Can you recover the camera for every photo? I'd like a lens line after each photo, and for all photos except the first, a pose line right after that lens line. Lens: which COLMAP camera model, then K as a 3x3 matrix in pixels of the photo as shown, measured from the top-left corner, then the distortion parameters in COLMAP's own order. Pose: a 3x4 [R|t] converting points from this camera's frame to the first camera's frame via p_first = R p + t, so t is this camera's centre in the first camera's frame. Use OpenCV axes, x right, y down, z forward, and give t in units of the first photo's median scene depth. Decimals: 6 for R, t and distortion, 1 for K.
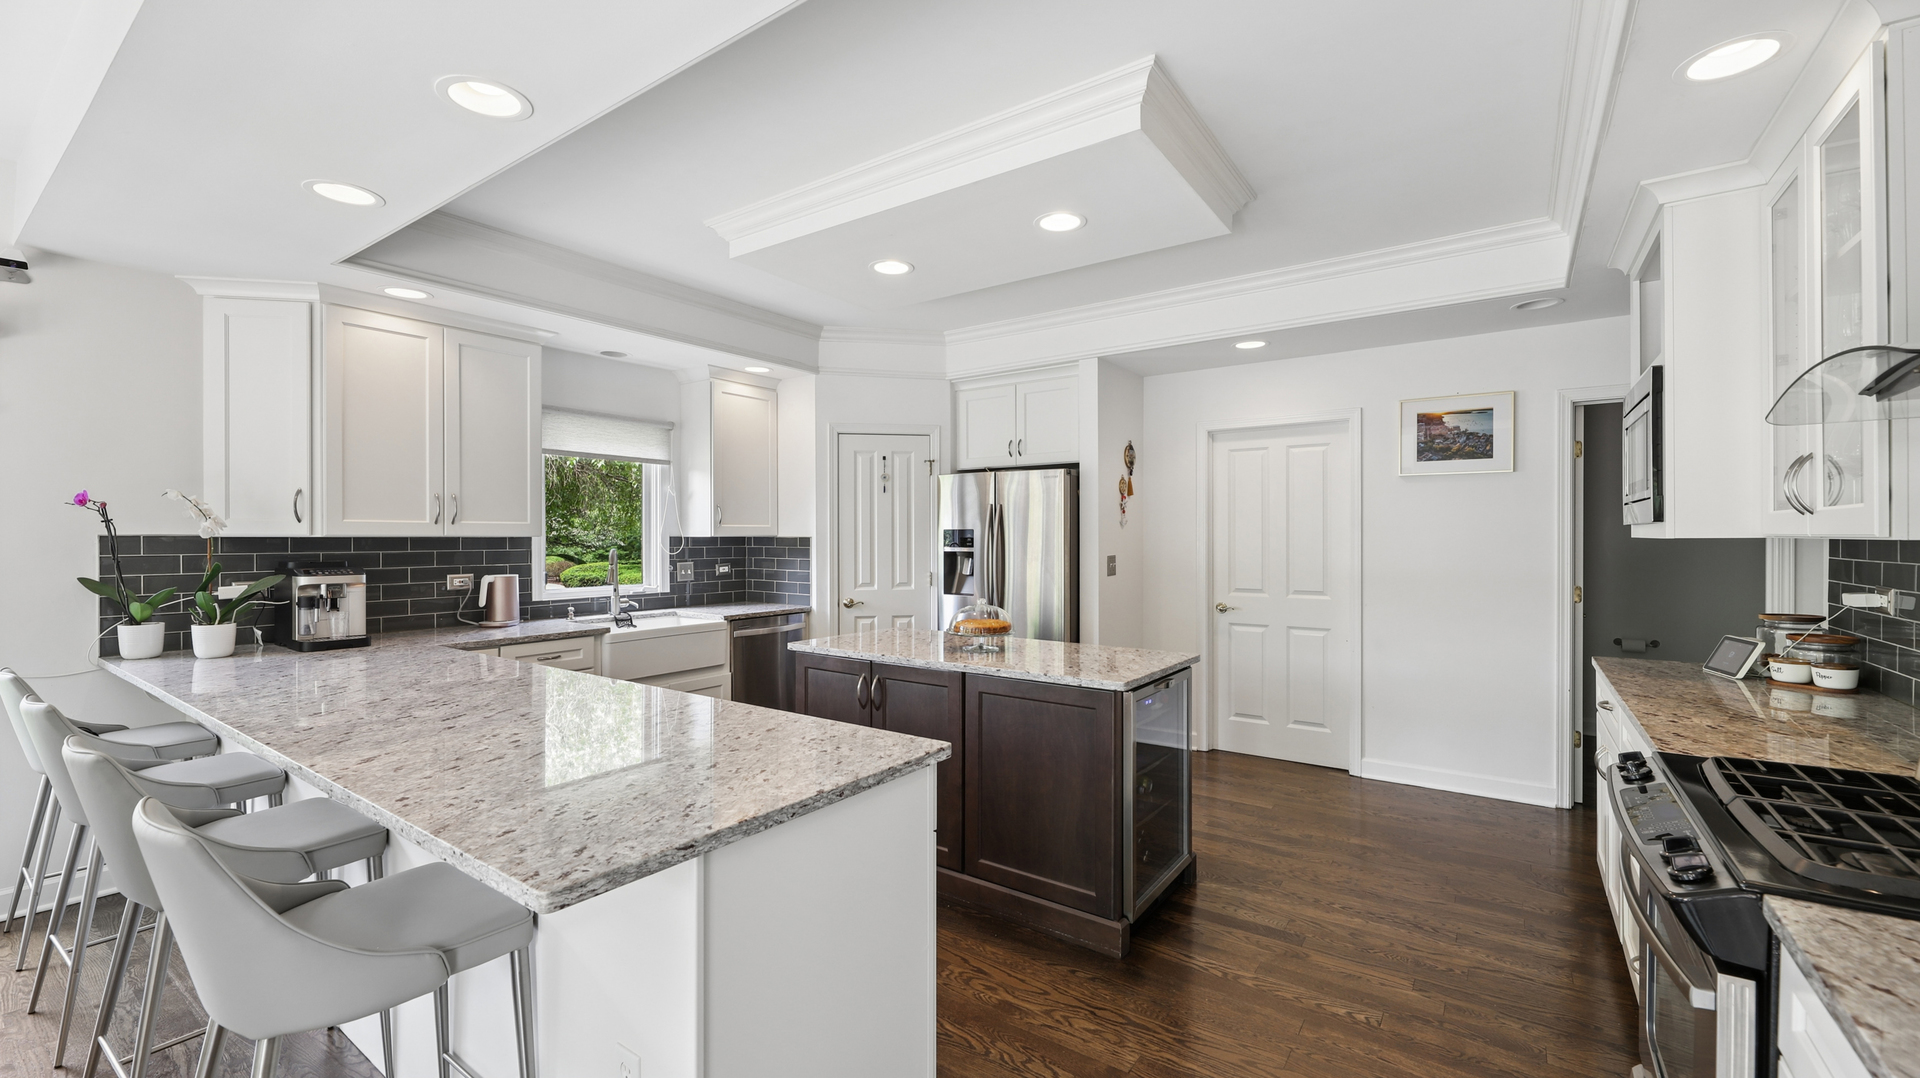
lens RADIAL K [[777.3, 0, 963.2], [0, 777.3, 538.7], [0, 0, 1]] dist [0.001262, -0.002985]
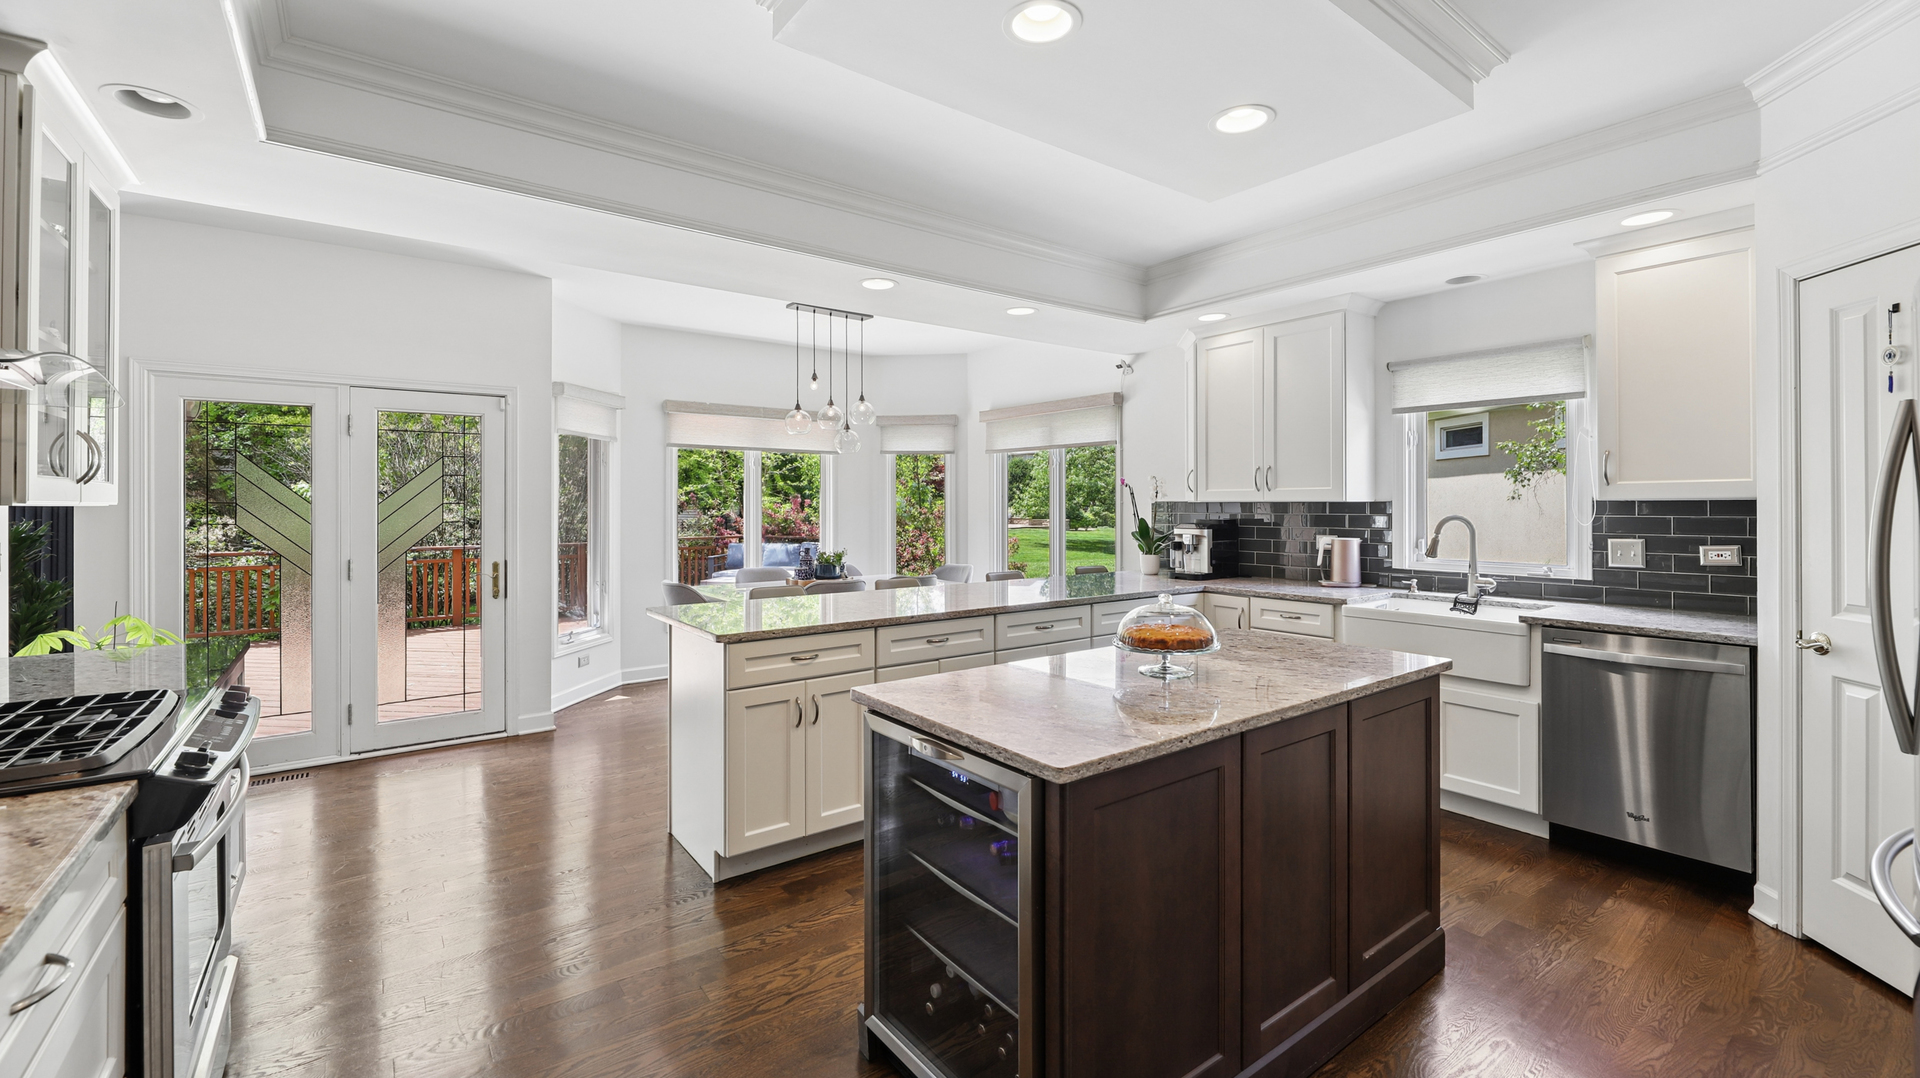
lens RADIAL K [[793.7, 0, 961.1], [0, 793.7, 502.5], [0, 0, 1]] dist [0.001018, 0.000007]
pose [[-0.311157, -0.000893, -0.950358, 0.537914], [0.000448, 0.999999, -0.001087, -0.000172], [0.950359, -0.000763, -0.311156, 0.782915]]
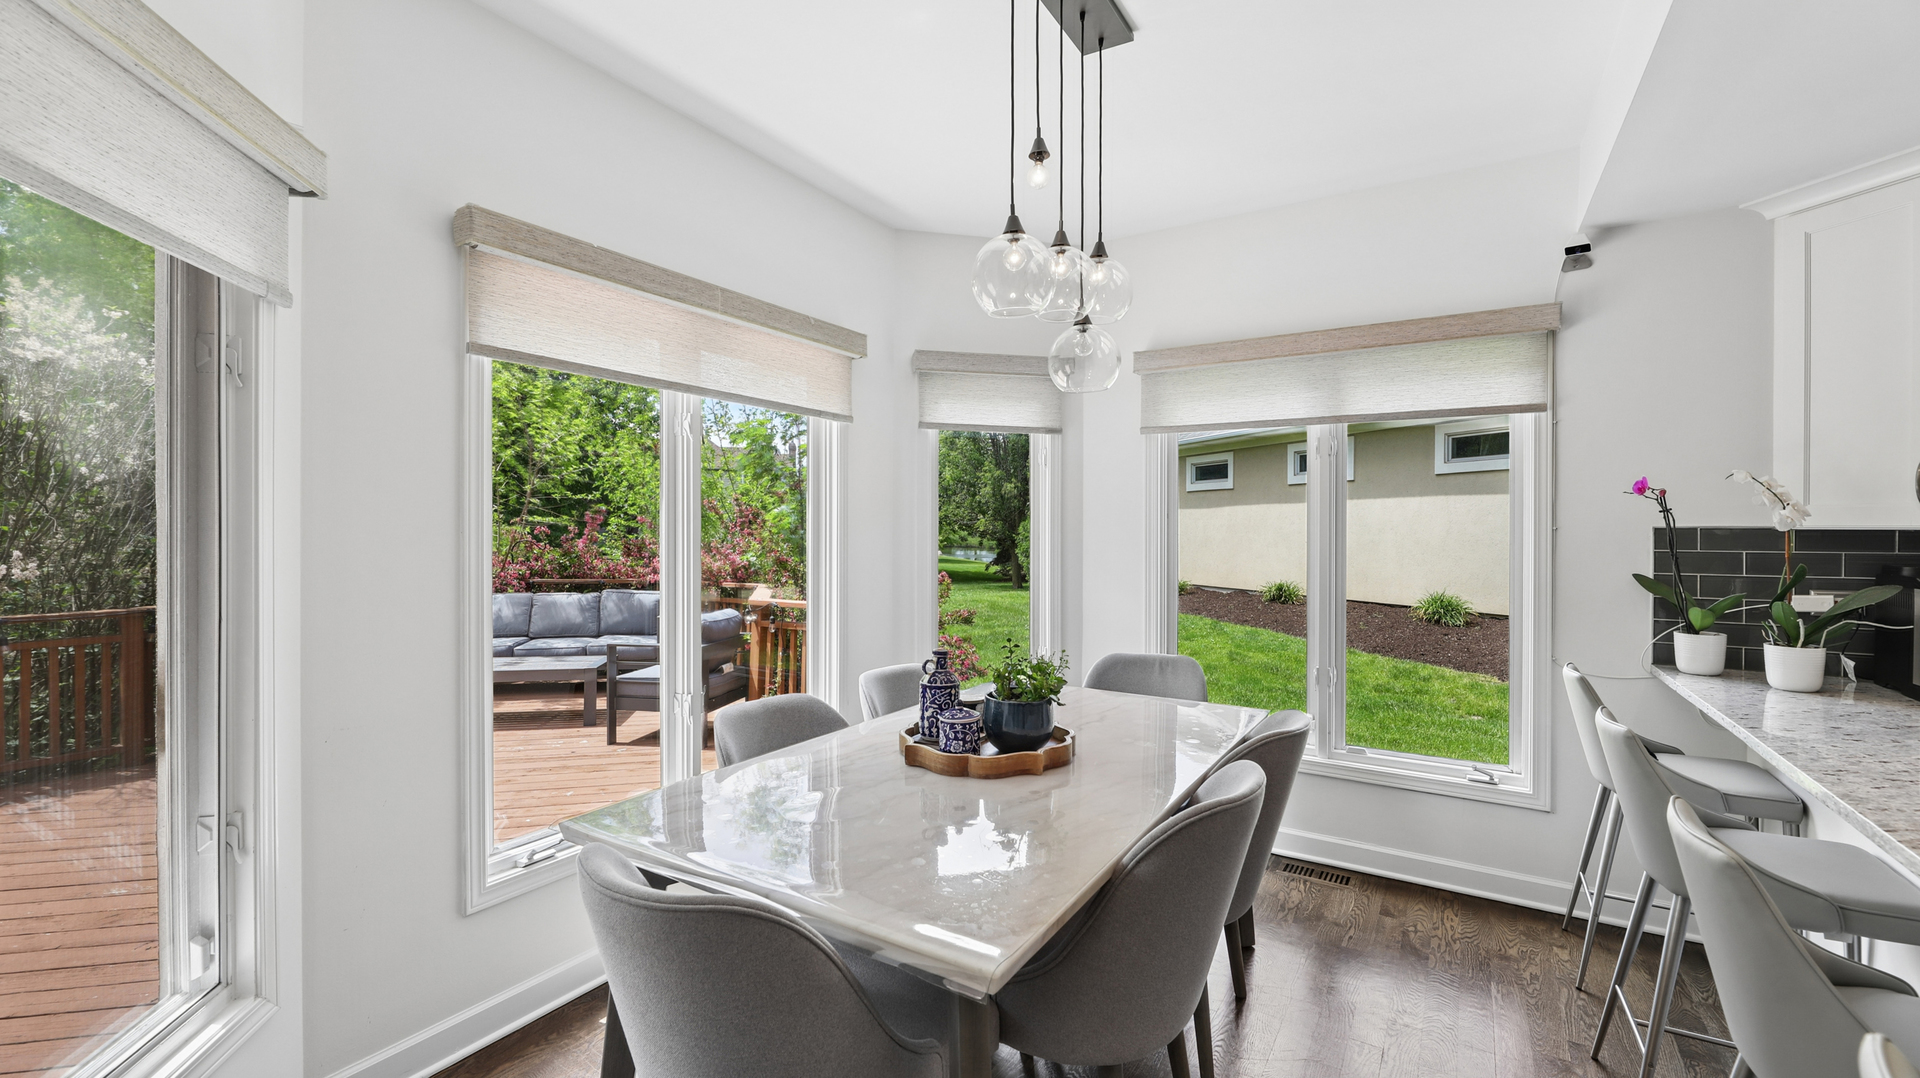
lens RADIAL K [[789.0, 0, 965.0], [0, 789.0, 533.4], [0, 0, 1]] dist [0.001558, -0.004191]
pose [[0.053876, 0.007467, -0.998520, -0.170048], [-0.004195, 0.999965, 0.007252, -0.000417], [0.998539, 0.003798, 0.053905, 0.107737]]
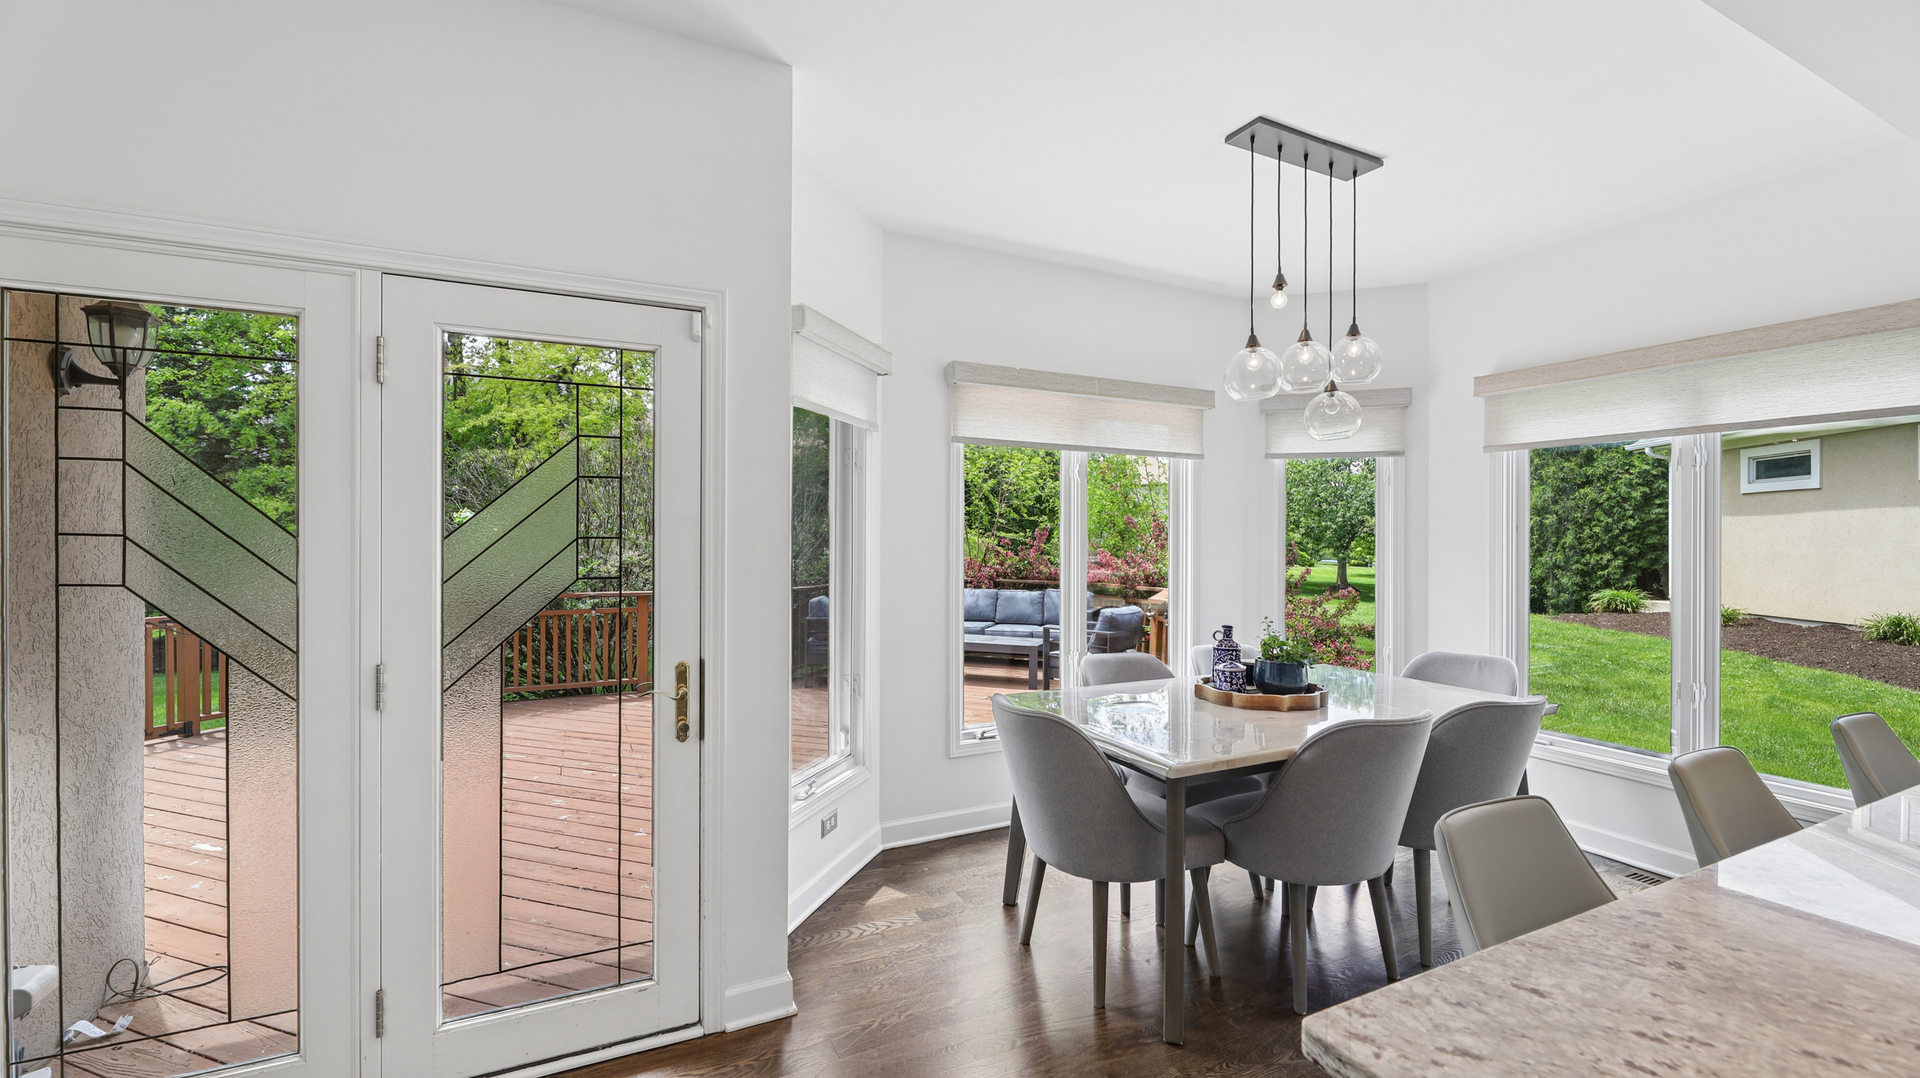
lens RADIAL K [[777.3, 0, 963.2], [0, 777.3, 538.7], [0, 0, 1]] dist [0.001262, -0.002985]
pose [[-0.484651, -0.002212, -0.874705, 0.060090], [-0.002984, 0.999995, -0.000876, -0.000123], [0.874702, 0.002186, -0.484656, 0.247331]]
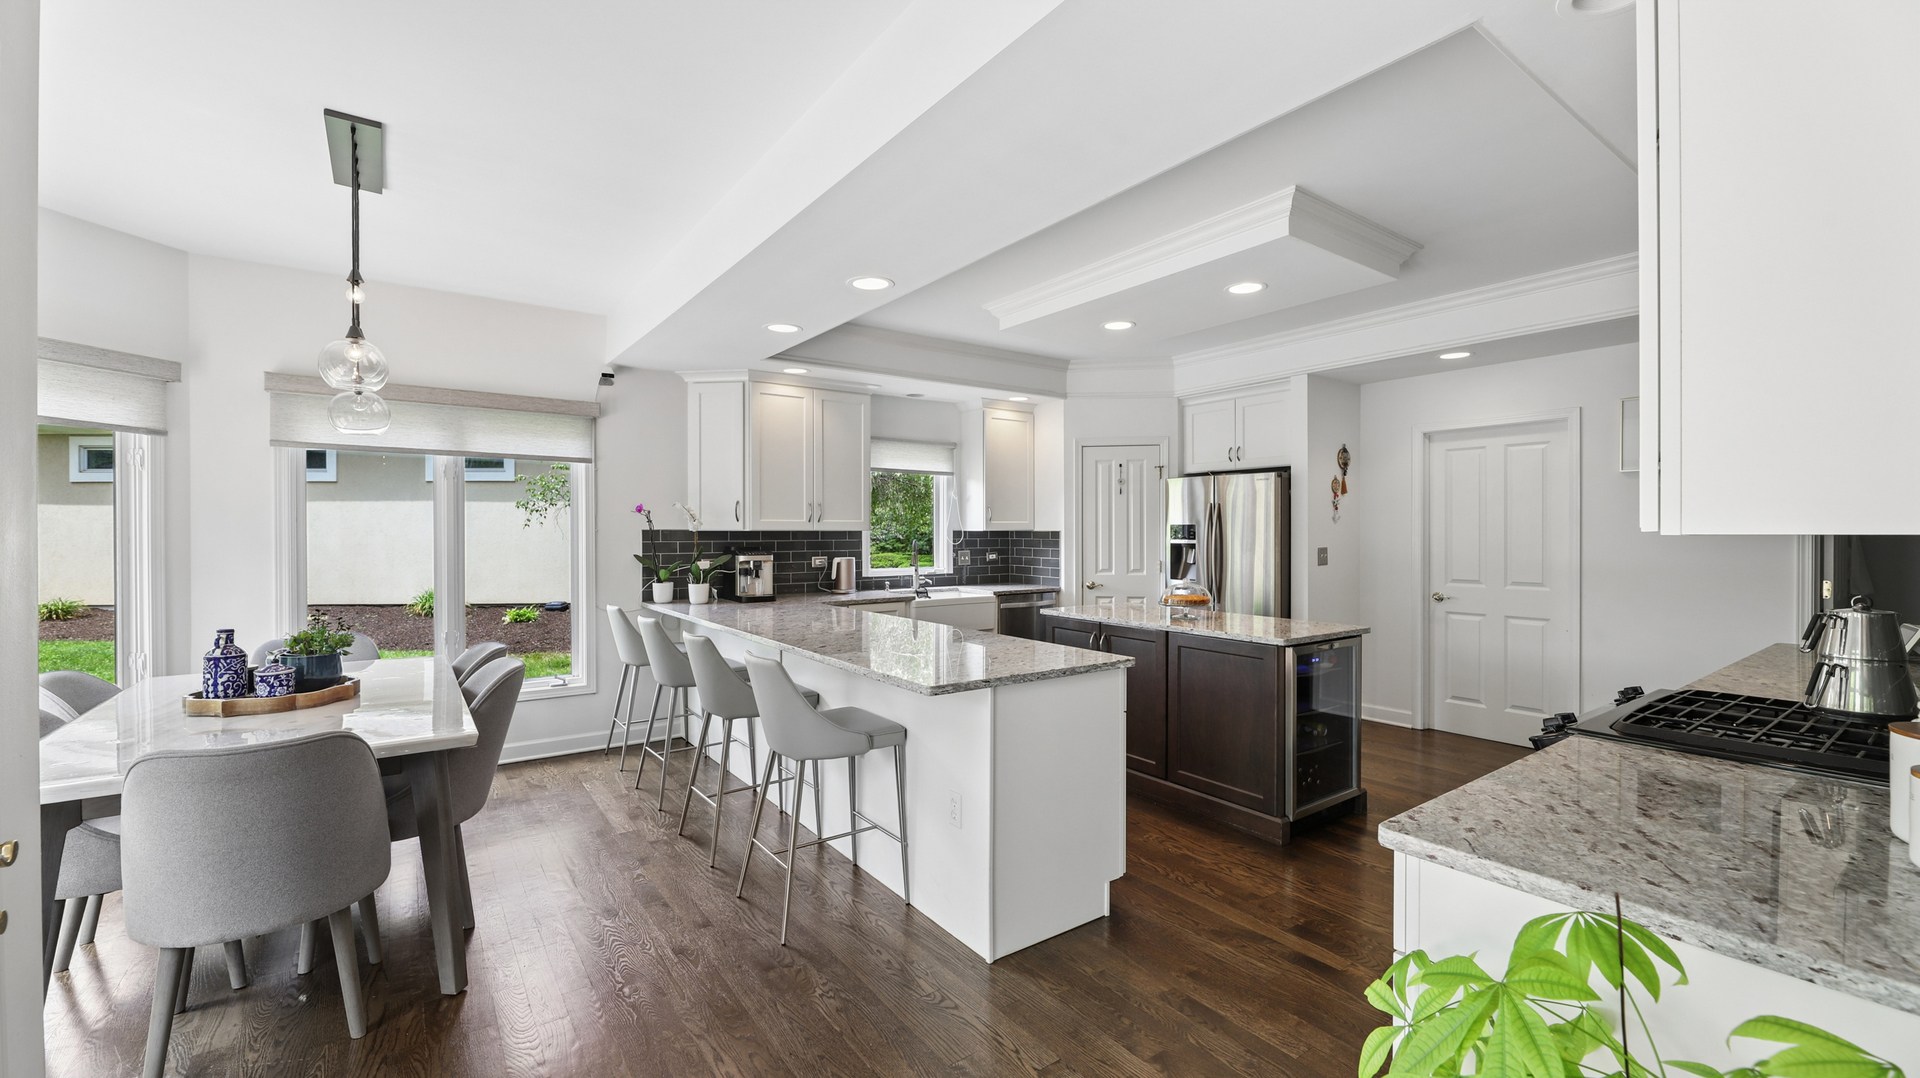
lens RADIAL K [[777.3, 0, 963.2], [0, 777.3, 538.7], [0, 0, 1]] dist [0.001262, -0.002985]
pose [[0.946540, 0.003203, -0.322571, 0.066544], [-0.000900, 0.999973, 0.007289, 0.001247], [0.322586, -0.006609, 0.946517, -0.258042]]
